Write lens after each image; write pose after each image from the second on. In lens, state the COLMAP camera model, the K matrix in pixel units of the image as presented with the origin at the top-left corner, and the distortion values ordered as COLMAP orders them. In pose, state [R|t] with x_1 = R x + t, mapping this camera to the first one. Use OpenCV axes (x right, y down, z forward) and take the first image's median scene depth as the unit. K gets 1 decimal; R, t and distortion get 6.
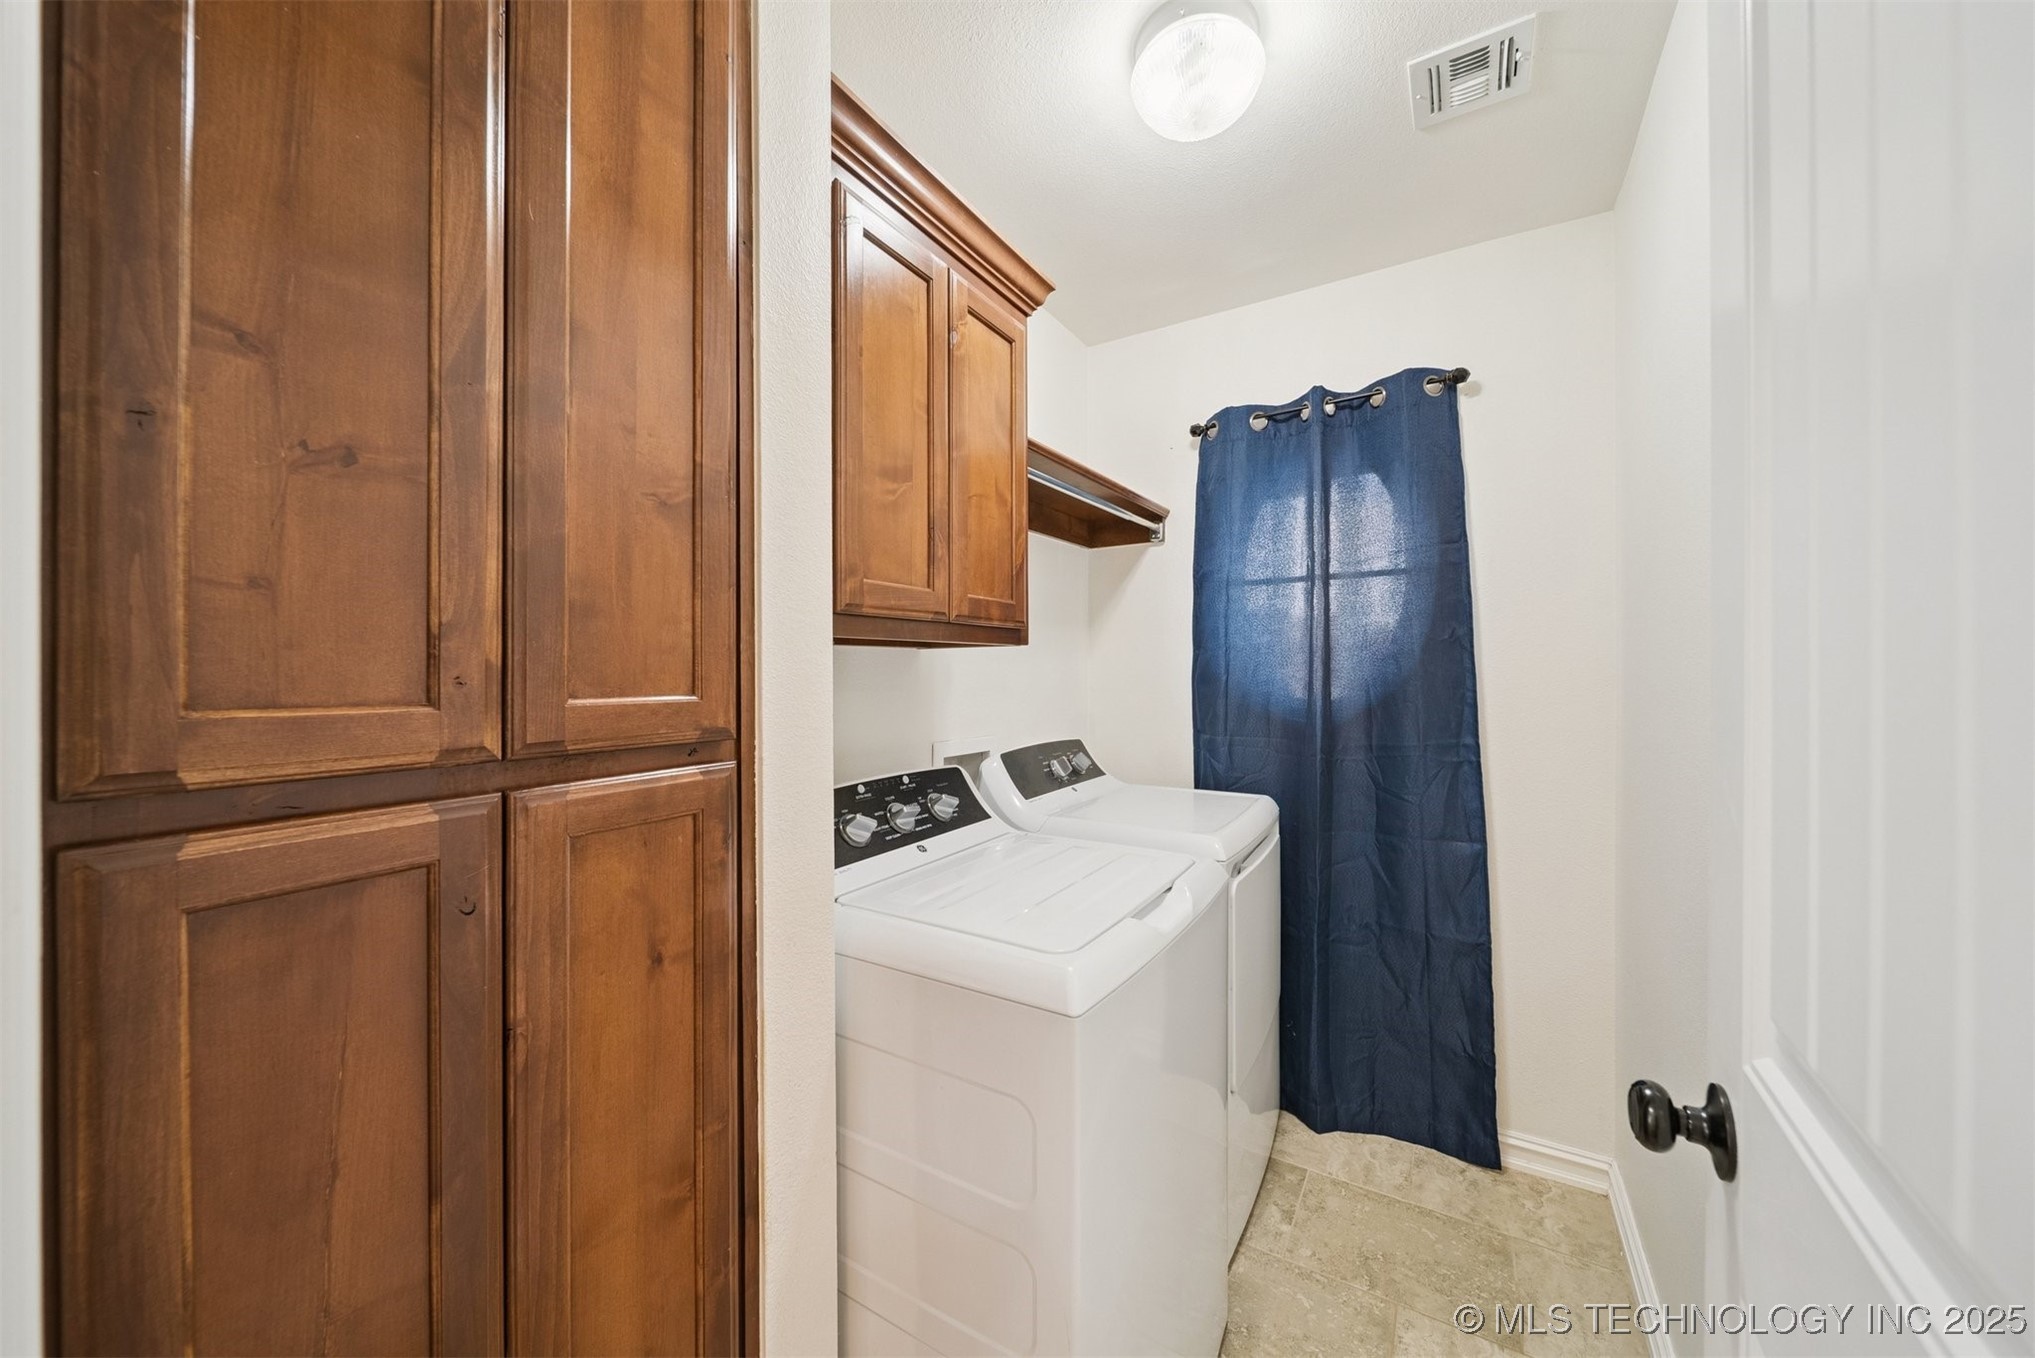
lens RADIAL K [[730.8, 0, 1022.7], [0, 730.8, 674.6], [0, 0, 1]] dist [0.002407, -0.002606]
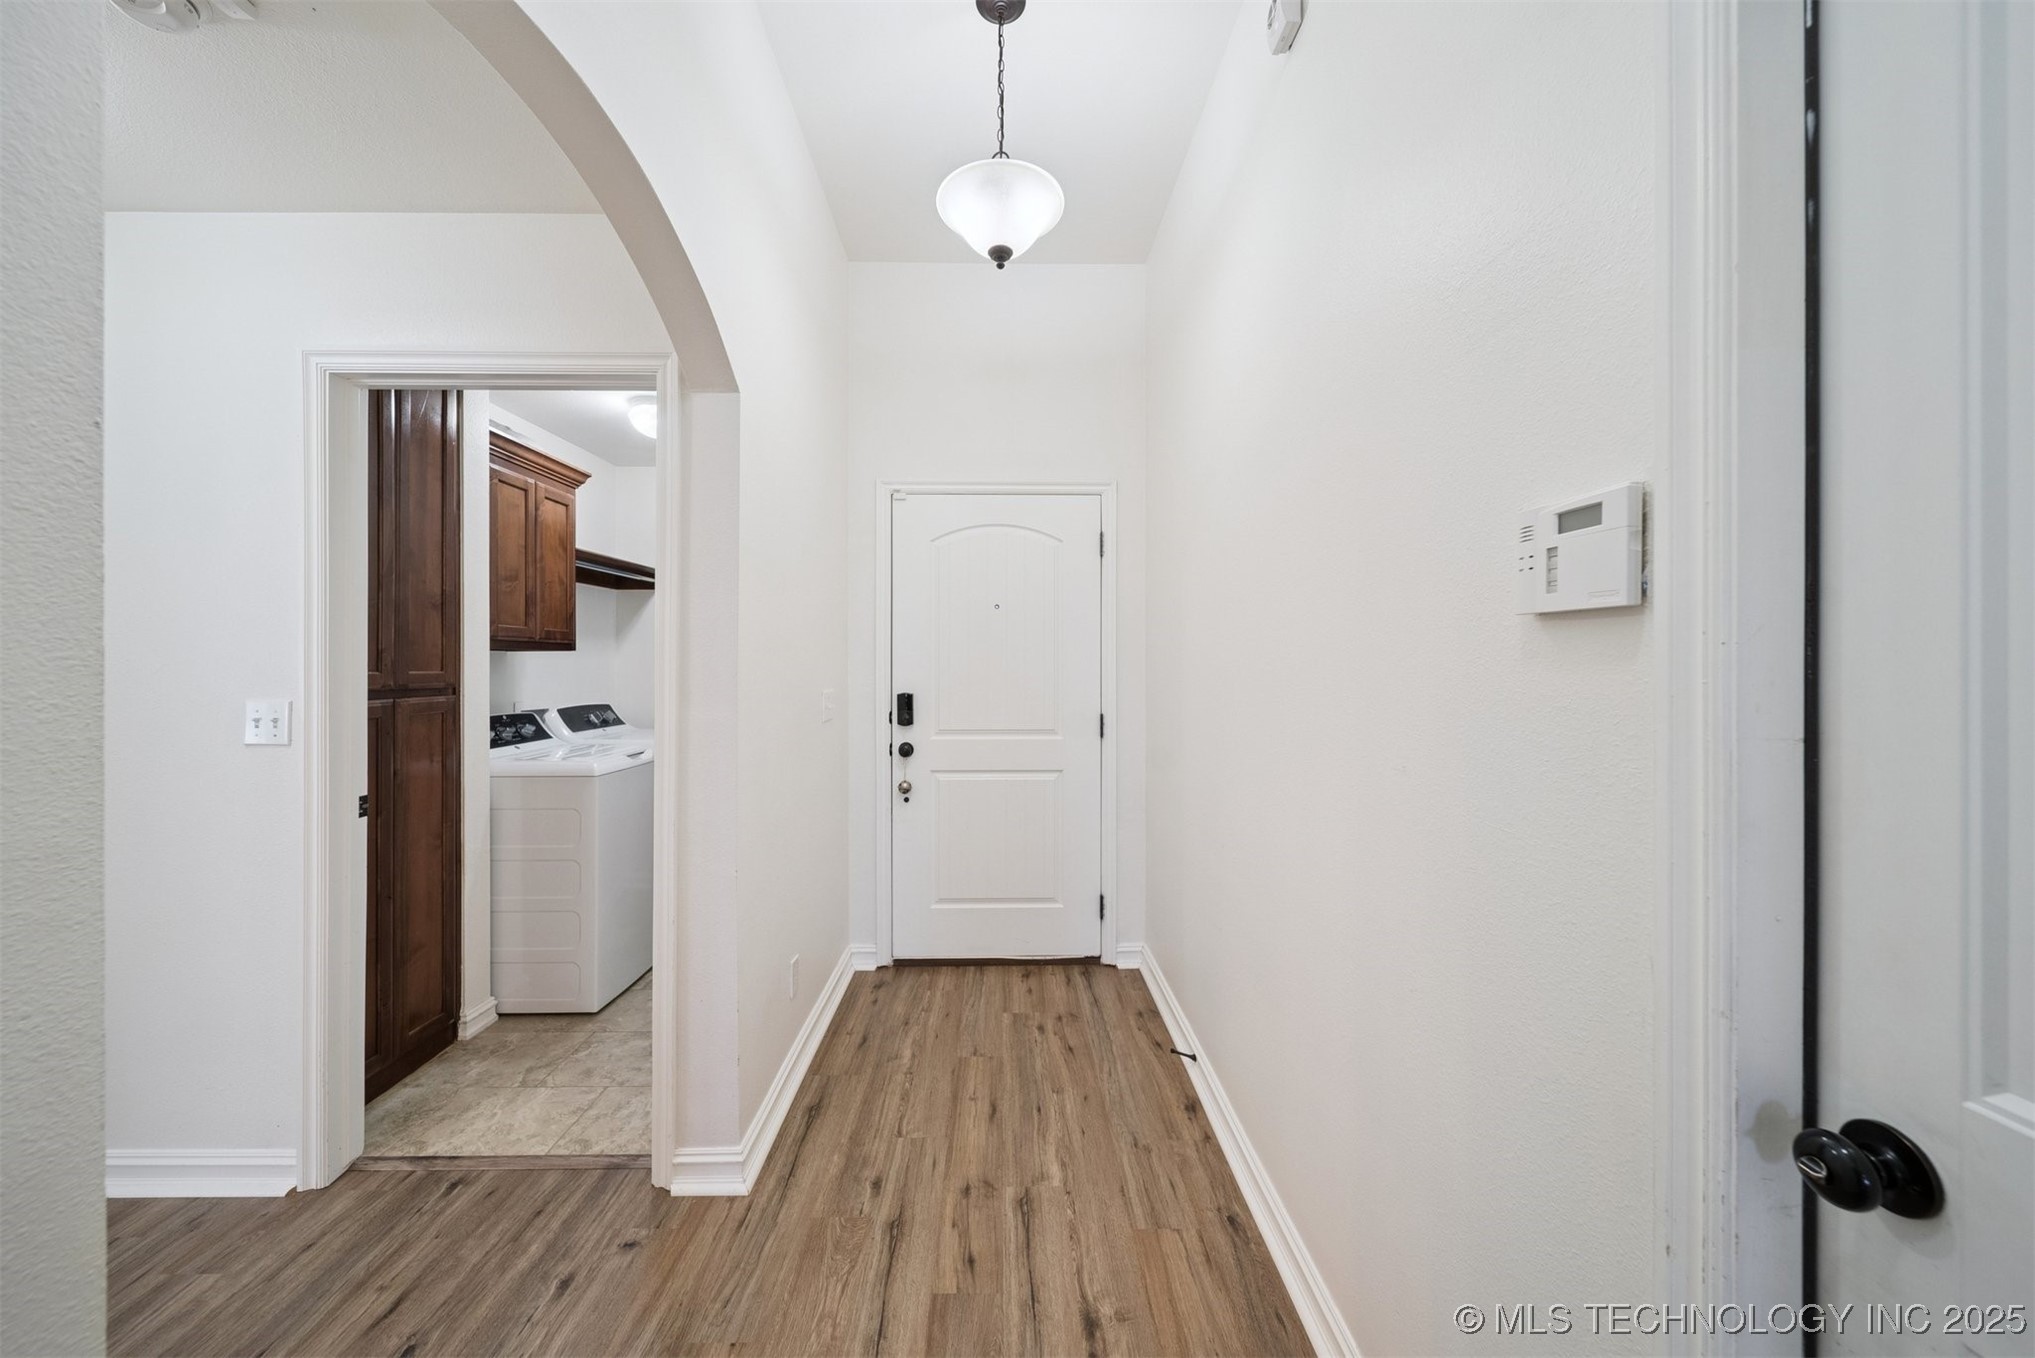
lens RADIAL K [[728.2, 0, 1016.5], [0, 728.2, 655.3], [0, 0, 1]] dist [0.000282, 0.000246]
pose [[0.843956, 0.004263, 0.536395, -0.081547], [0.005380, 0.999851, -0.016411, 0.024675], [-0.536385, 0.016736, 0.843807, -2.545093]]
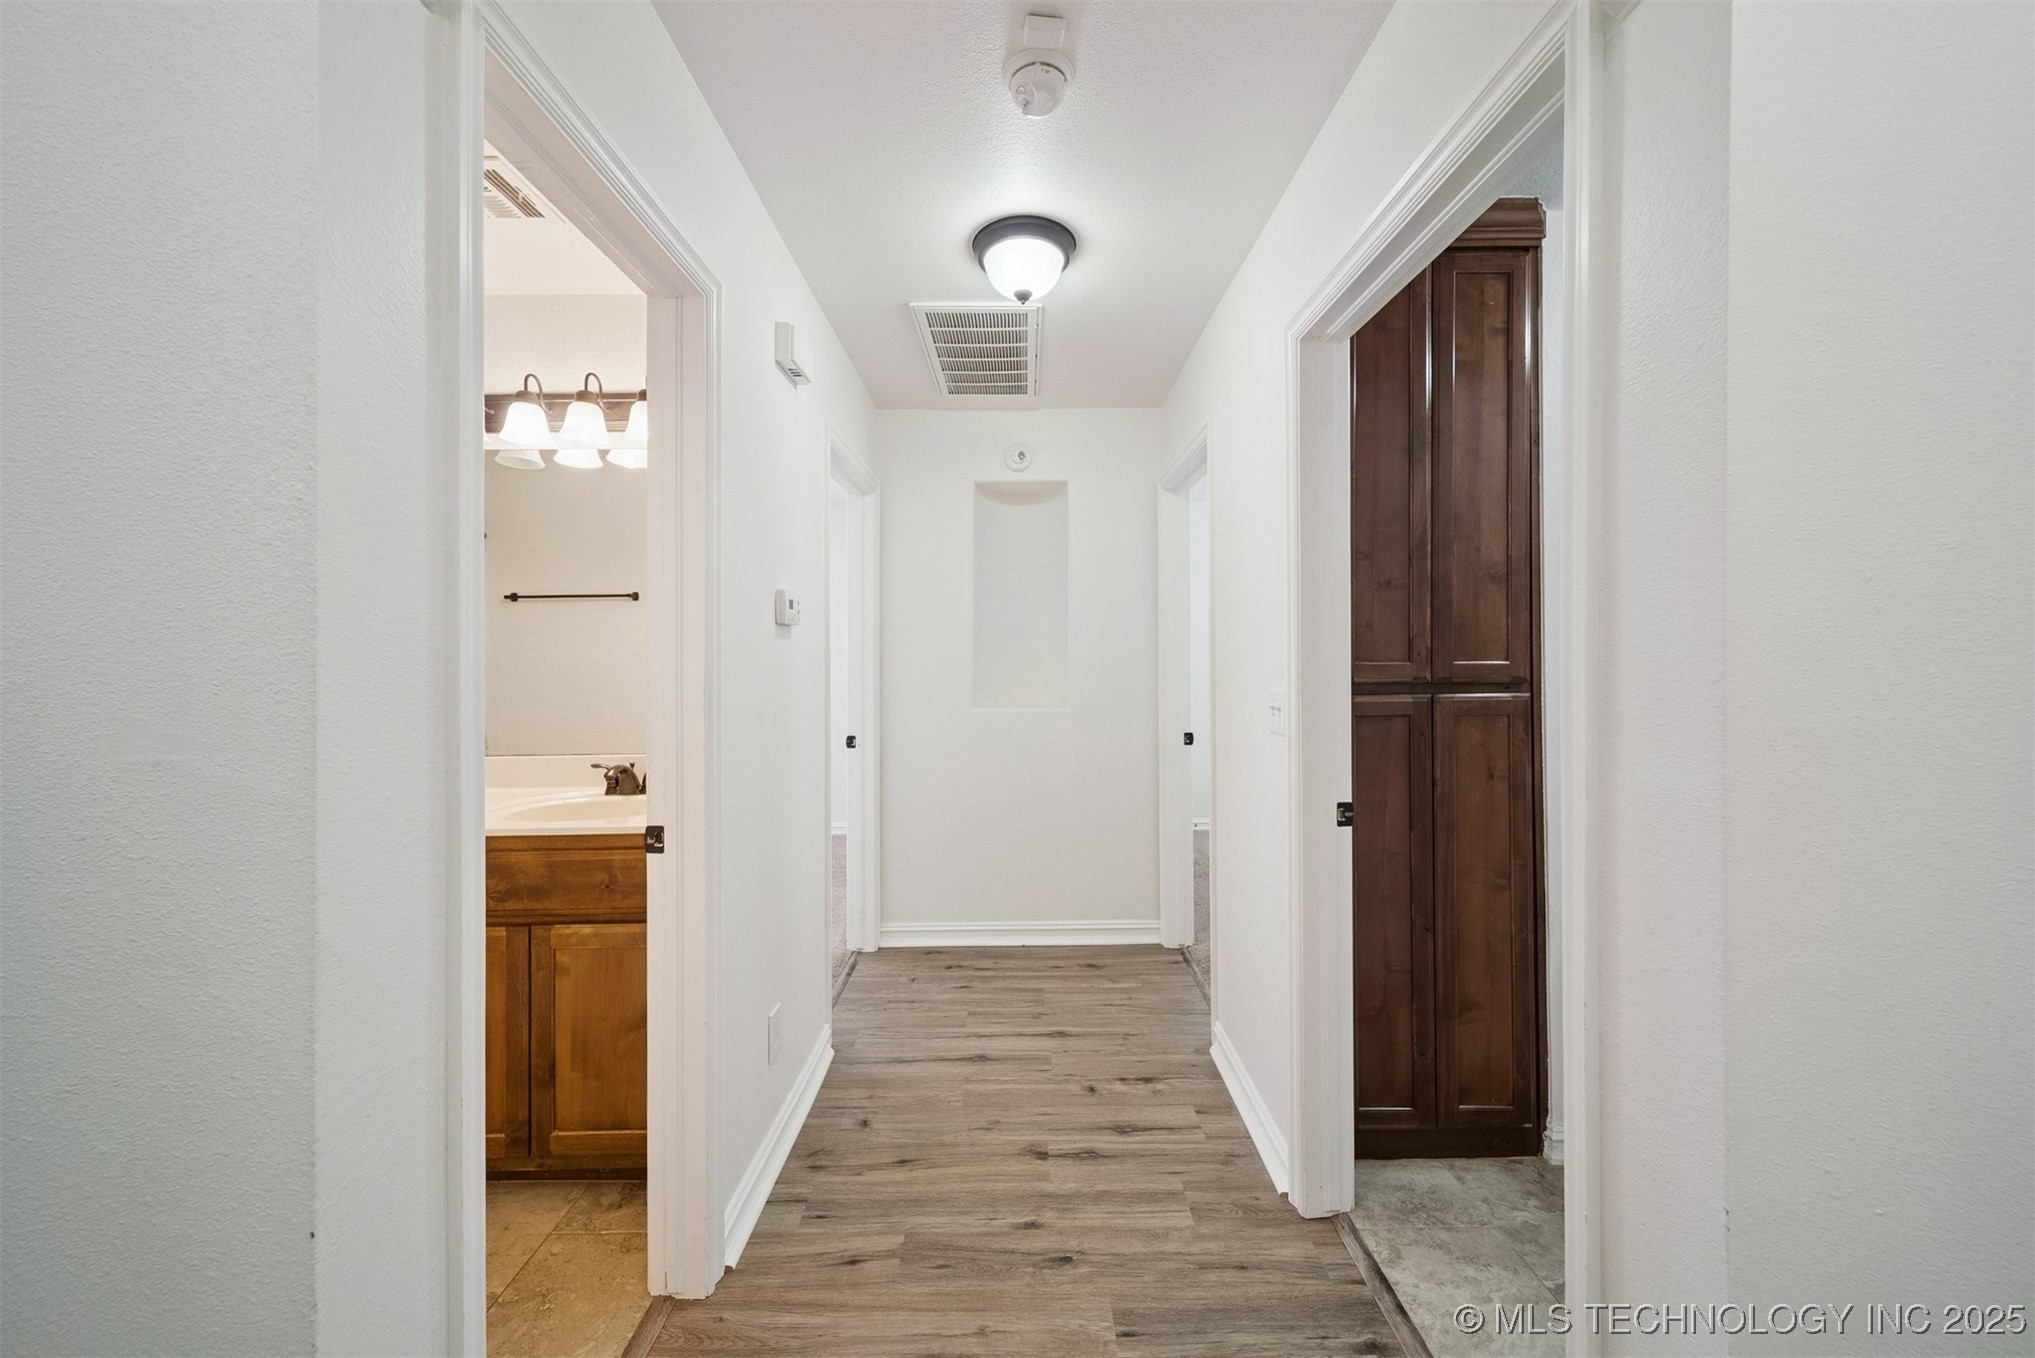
lens RADIAL K [[735.7, 0, 1023.6], [0, 735.7, 648.3], [0, 0, 1]] dist [0.001662, 0.000180]
pose [[0.524784, -0.007959, -0.851198, 0.655205], [-0.001627, 0.999945, -0.010353, 0.014132], [0.851234, 0.006818, 0.524742, -1.371675]]
